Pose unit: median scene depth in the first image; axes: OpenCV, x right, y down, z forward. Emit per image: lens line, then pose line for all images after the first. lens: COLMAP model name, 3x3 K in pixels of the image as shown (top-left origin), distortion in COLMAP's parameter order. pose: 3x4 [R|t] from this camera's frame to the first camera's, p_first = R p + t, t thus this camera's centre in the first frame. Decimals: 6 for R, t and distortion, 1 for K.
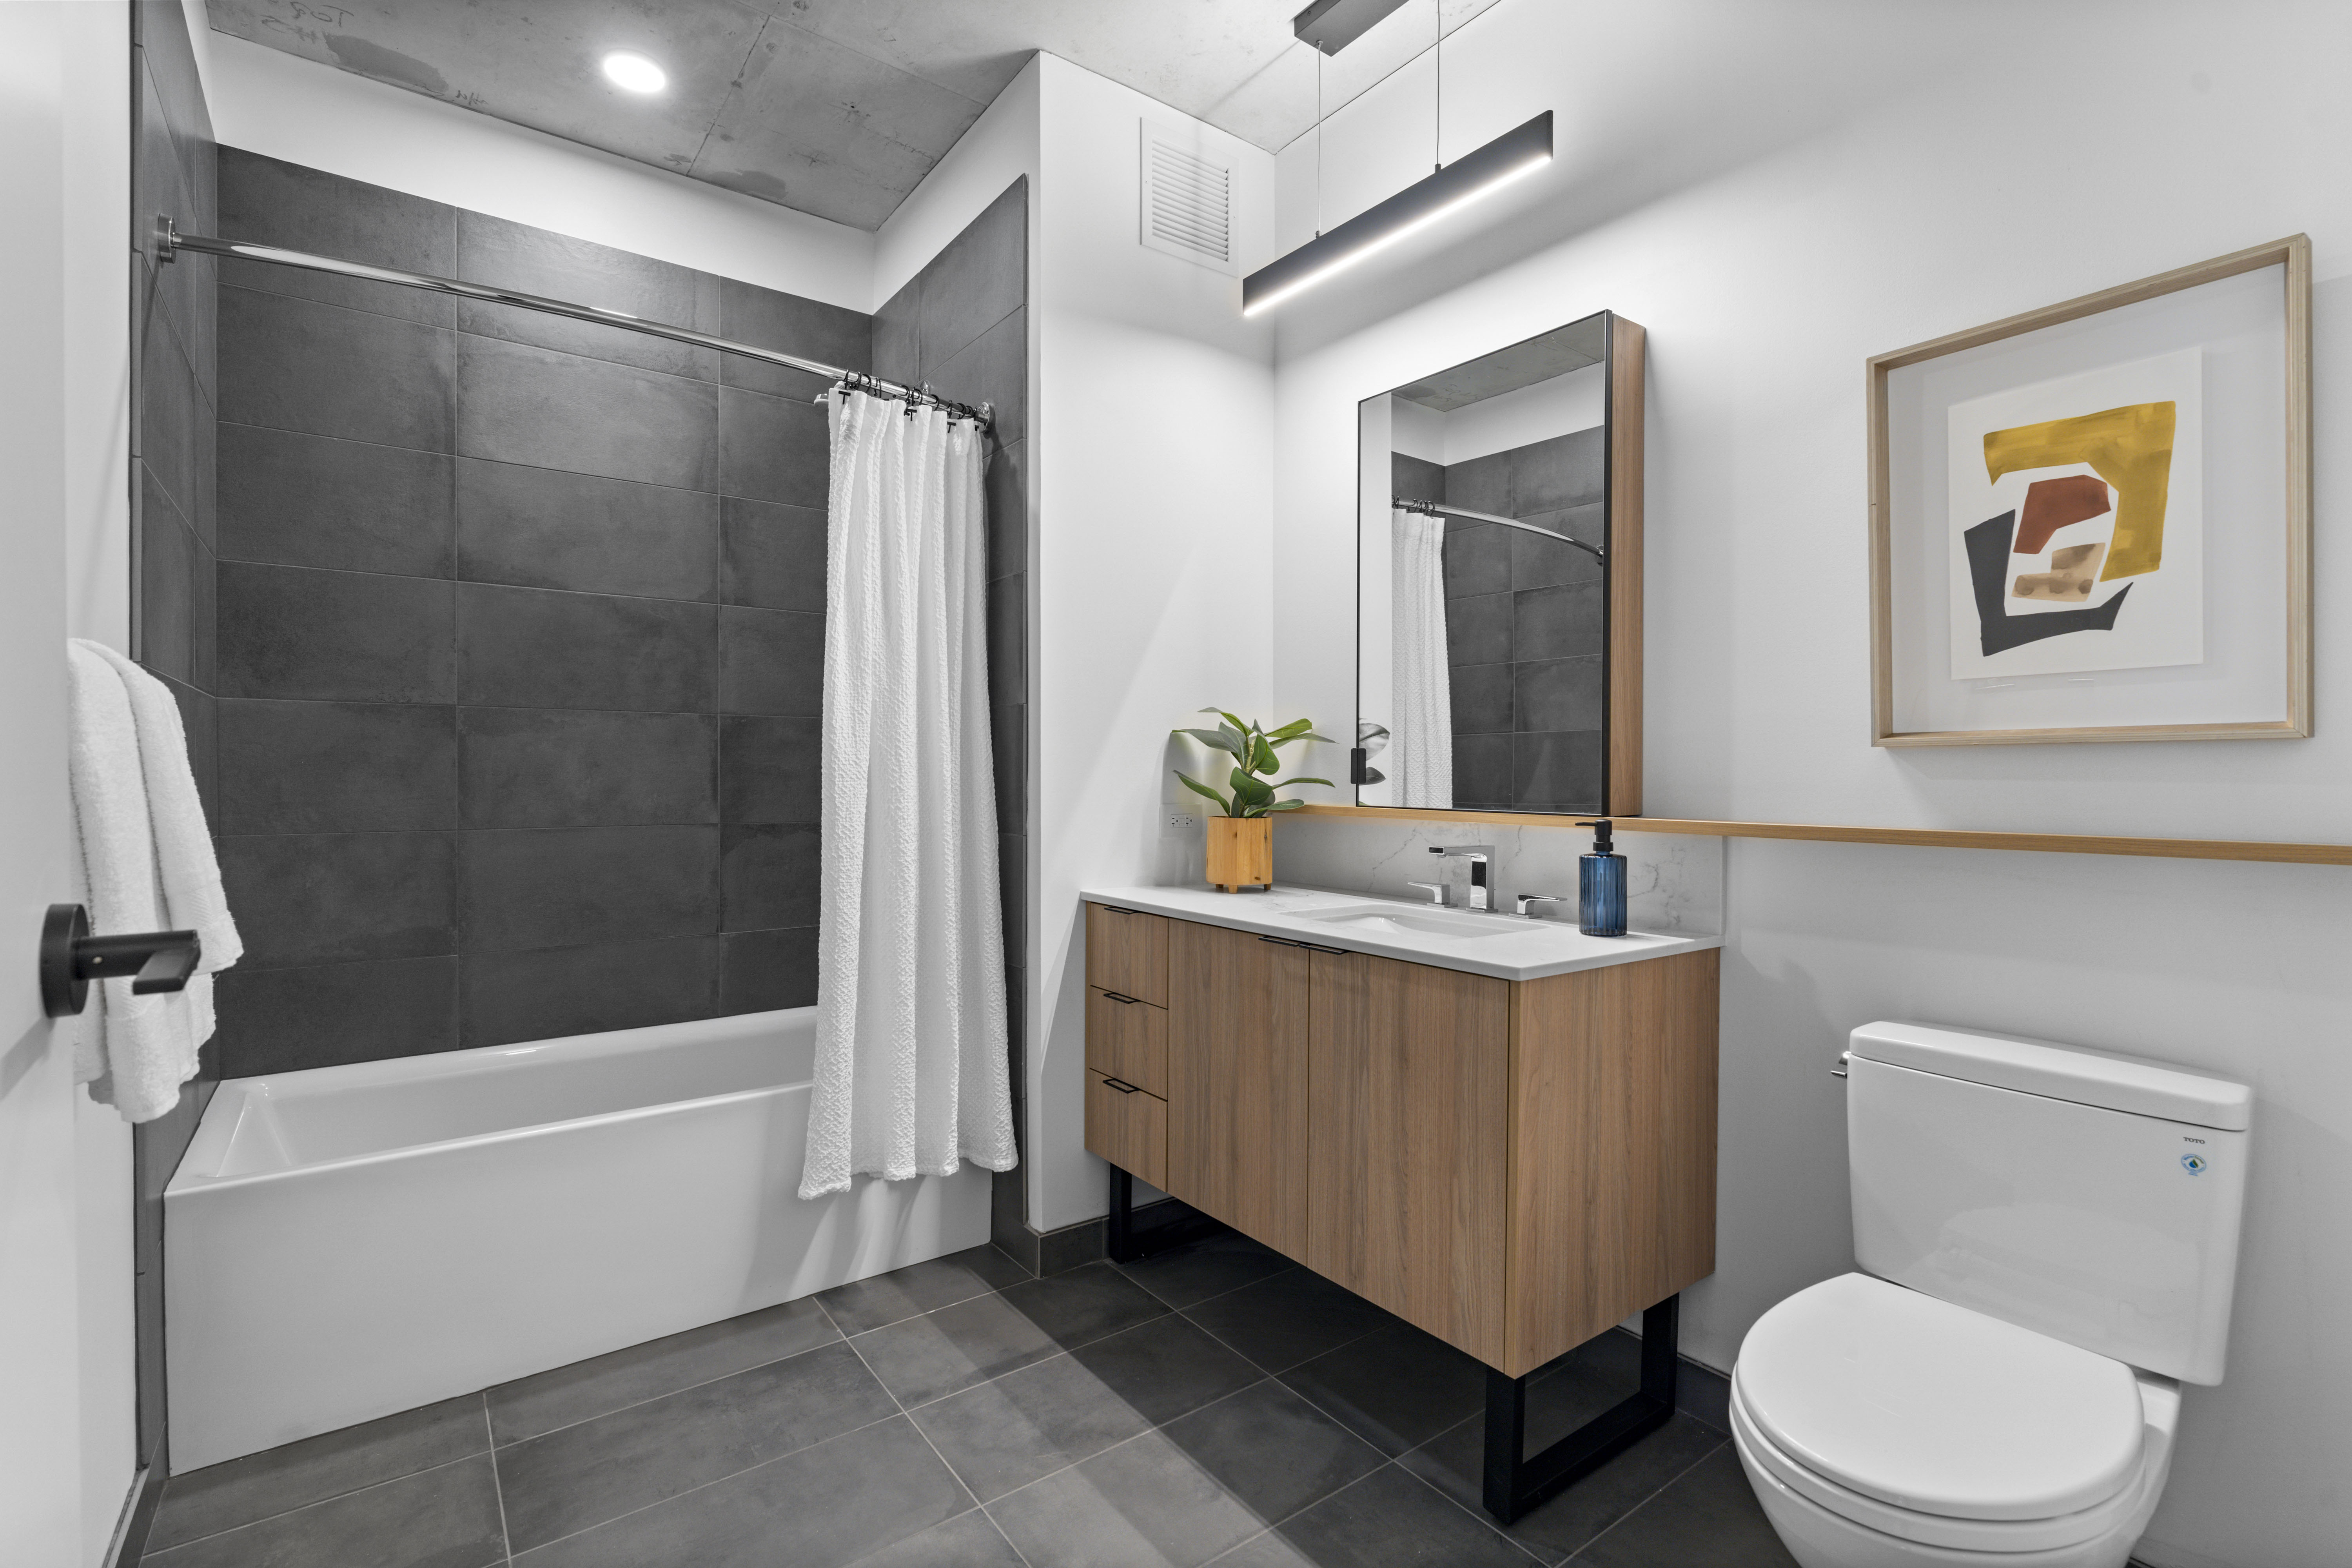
lens RADIAL K [[1070.0, 0, 1178.2], [0, 1070.0, 778.6], [0, 0, 1]] dist [-0.003105, 0.000612]
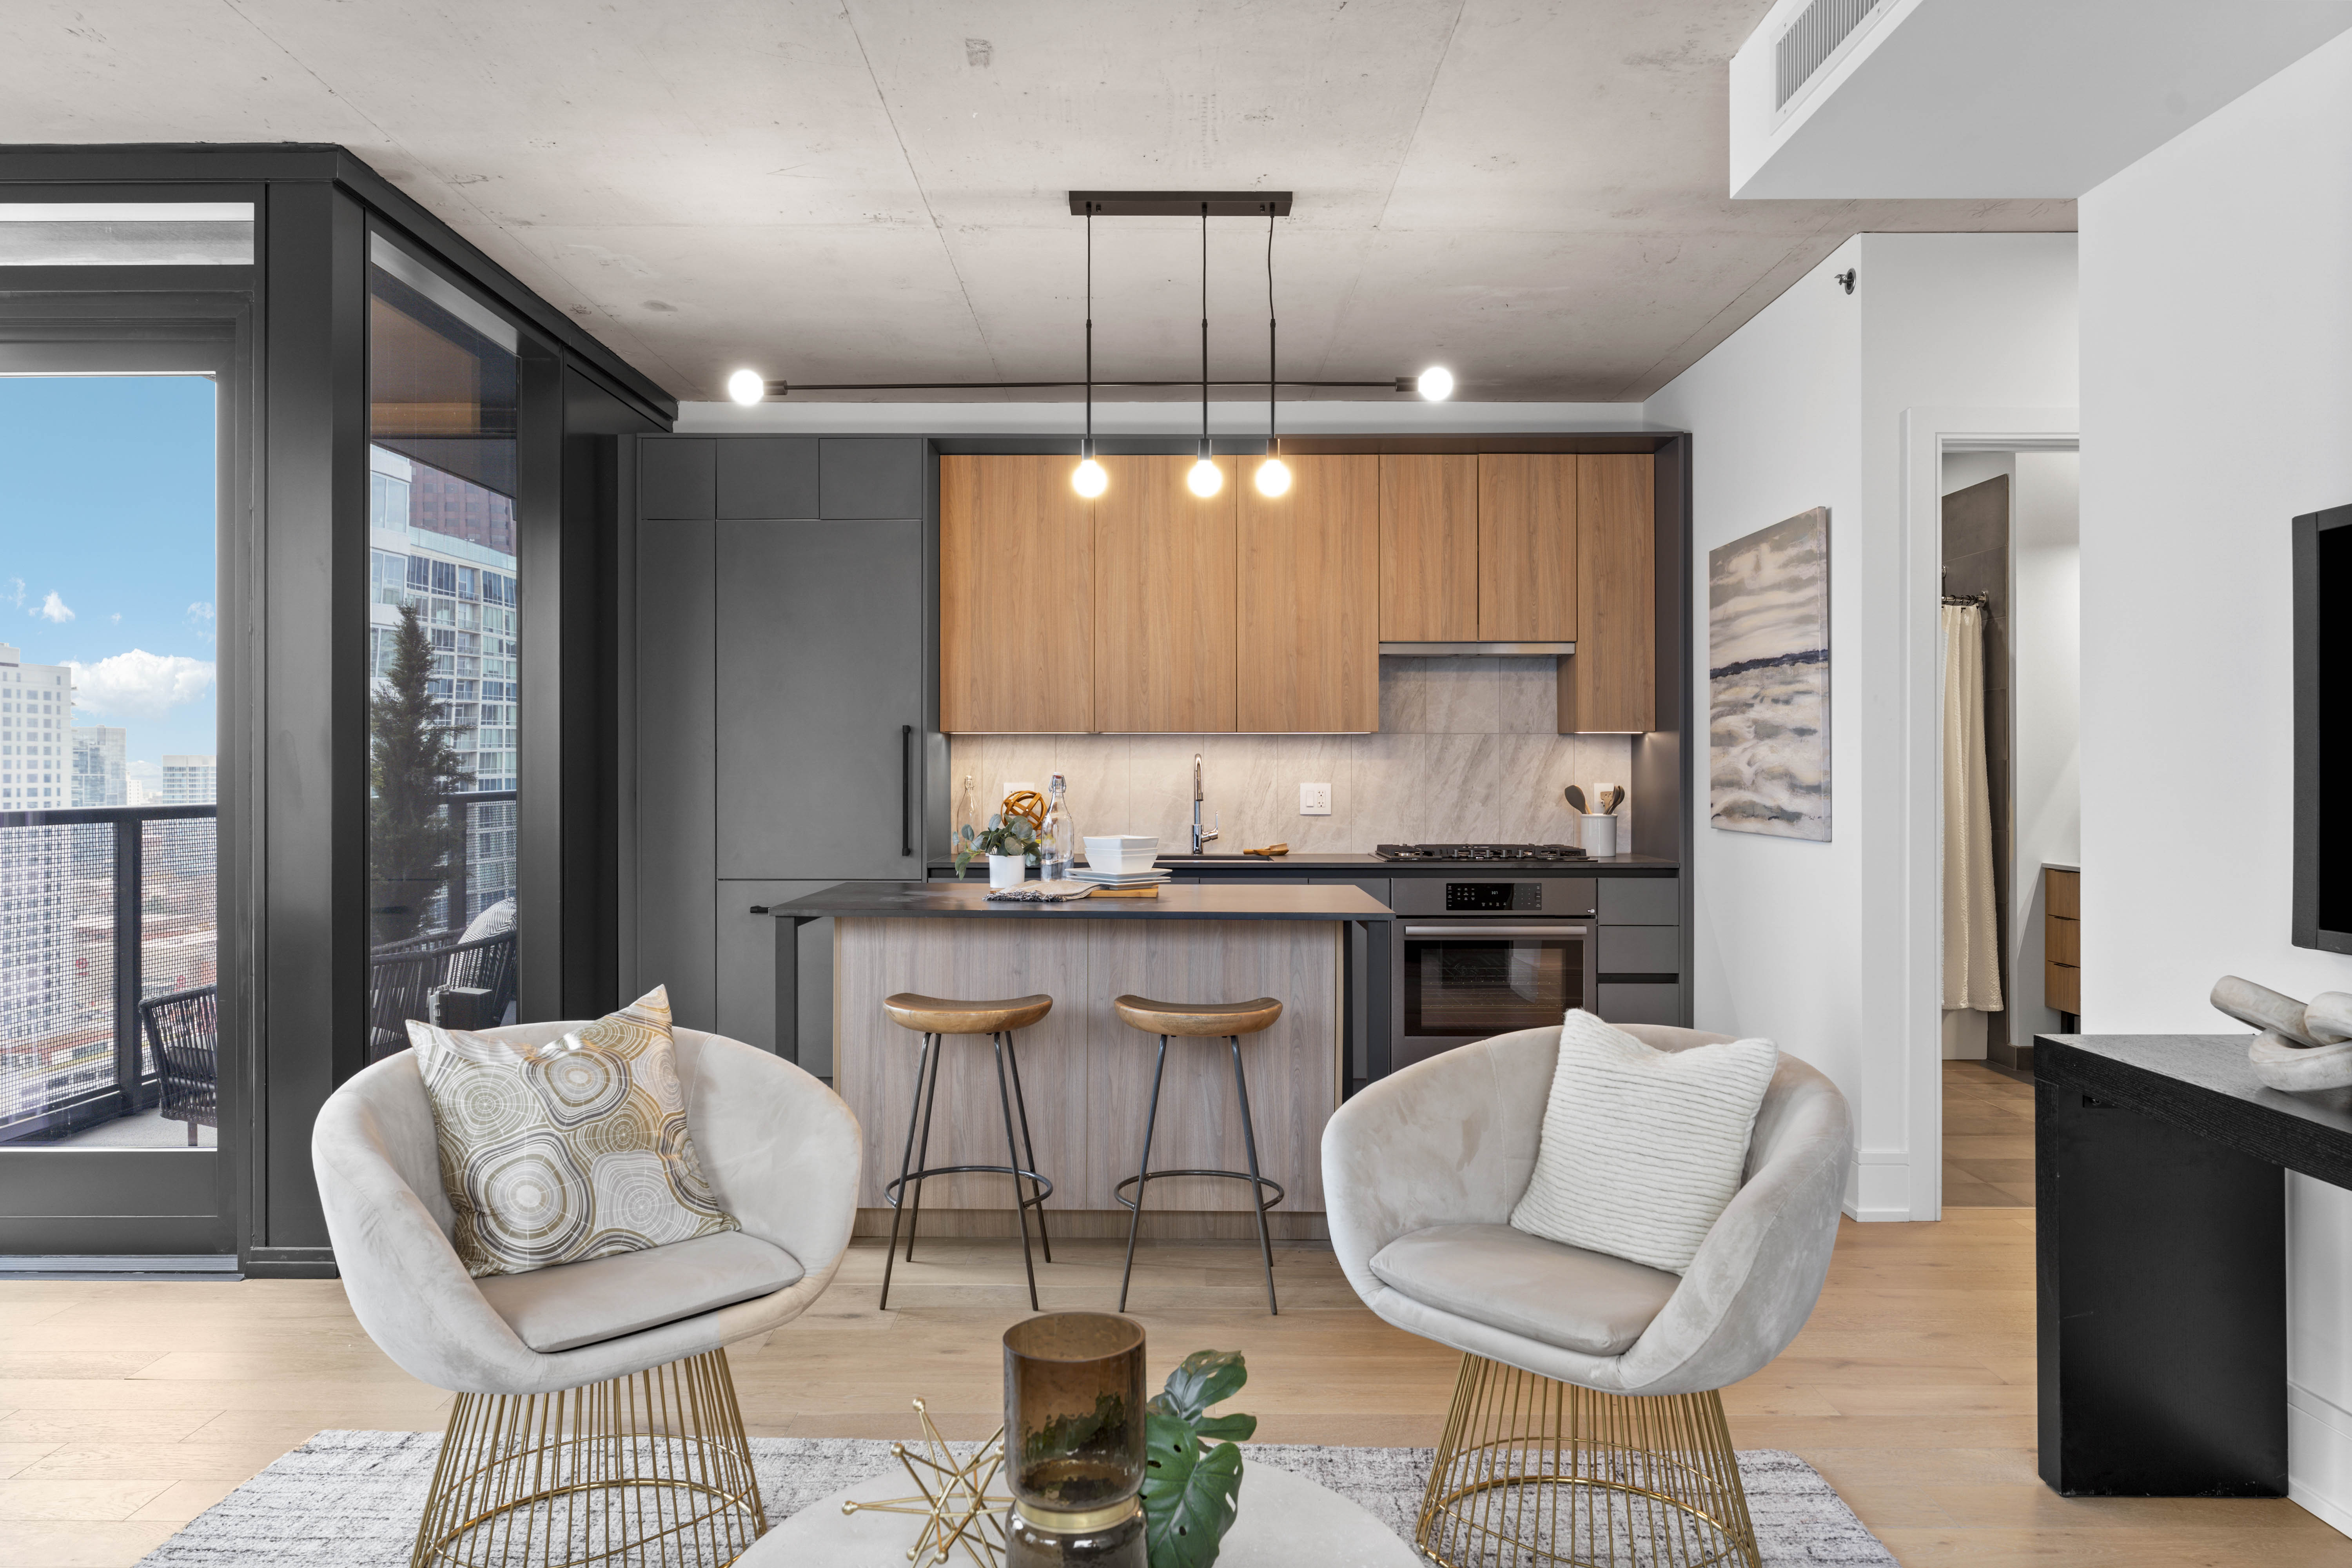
lens RADIAL K [[1609.6, 0, 1177.3], [0, 1609.6, 775.6], [0, 0, 1]] dist [-0.004637, -0.000645]
pose [[0.802725, -0.001412, -0.596348, 0.359252], [0.000482, 0.999998, -0.001718, -0.037056], [0.596349, 0.001092, 0.802724, -2.068736]]
